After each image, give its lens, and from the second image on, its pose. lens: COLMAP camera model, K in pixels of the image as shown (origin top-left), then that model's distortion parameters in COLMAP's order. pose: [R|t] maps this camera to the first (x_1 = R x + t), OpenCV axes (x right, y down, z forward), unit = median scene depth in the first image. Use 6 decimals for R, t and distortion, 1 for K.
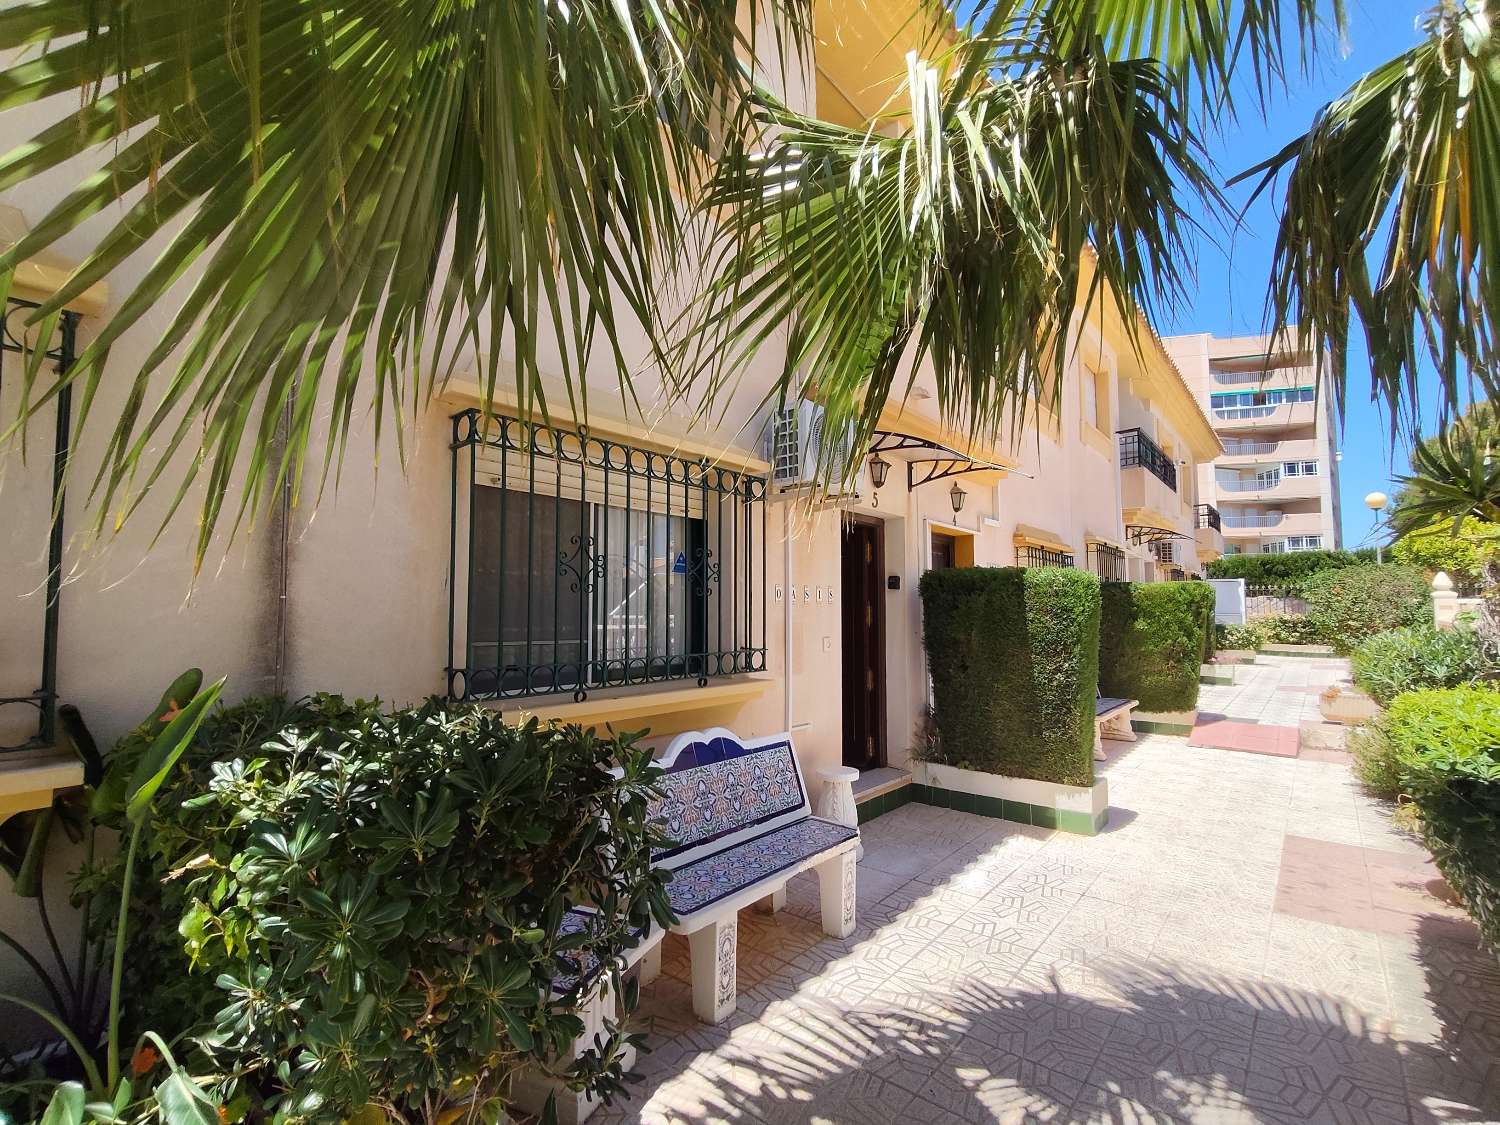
lens RADIAL K [[688.1, 0, 750.0], [0, 688.1, 562.5], [0, 0, 1]] dist [0.005420, -0.000798]
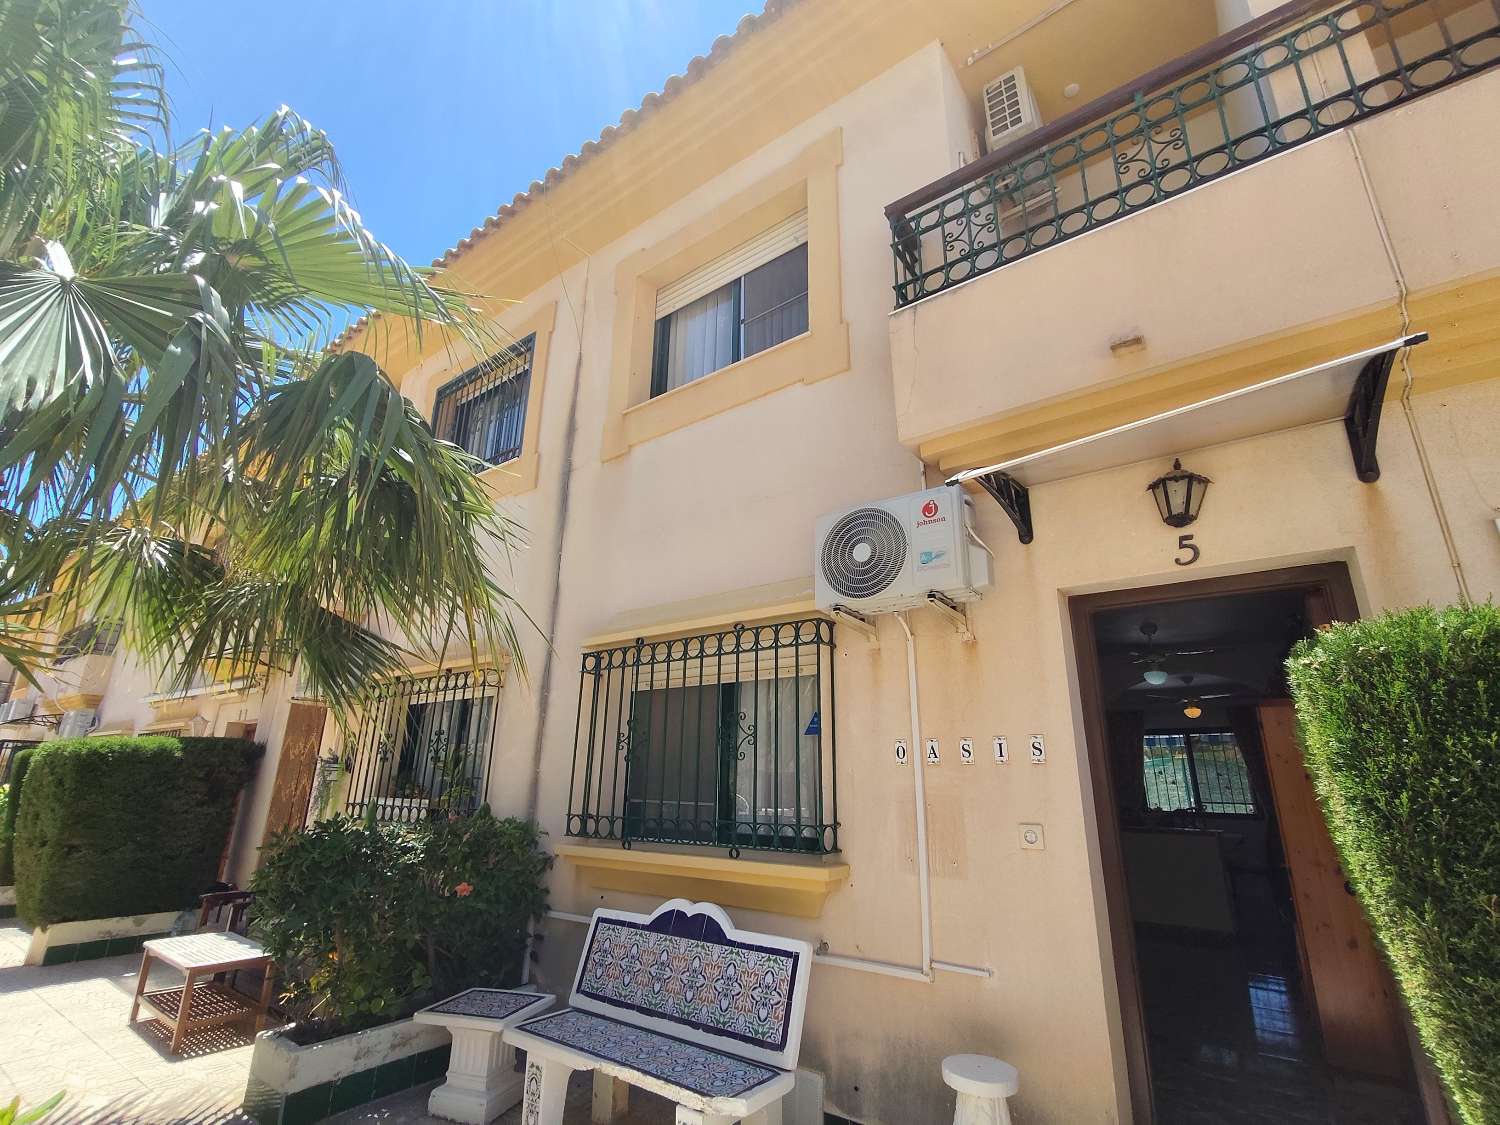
lens RADIAL K [[691.5, 0, 758.0], [0, 691.5, 568.3], [0, 0, 1]] dist [-0.018940, -0.000604]
pose [[0.061093, -0.310754, -0.948525, 0.969669], [0.049343, 0.950078, -0.308085, 0.094255], [0.996912, -0.027981, 0.073377, 0.982630]]
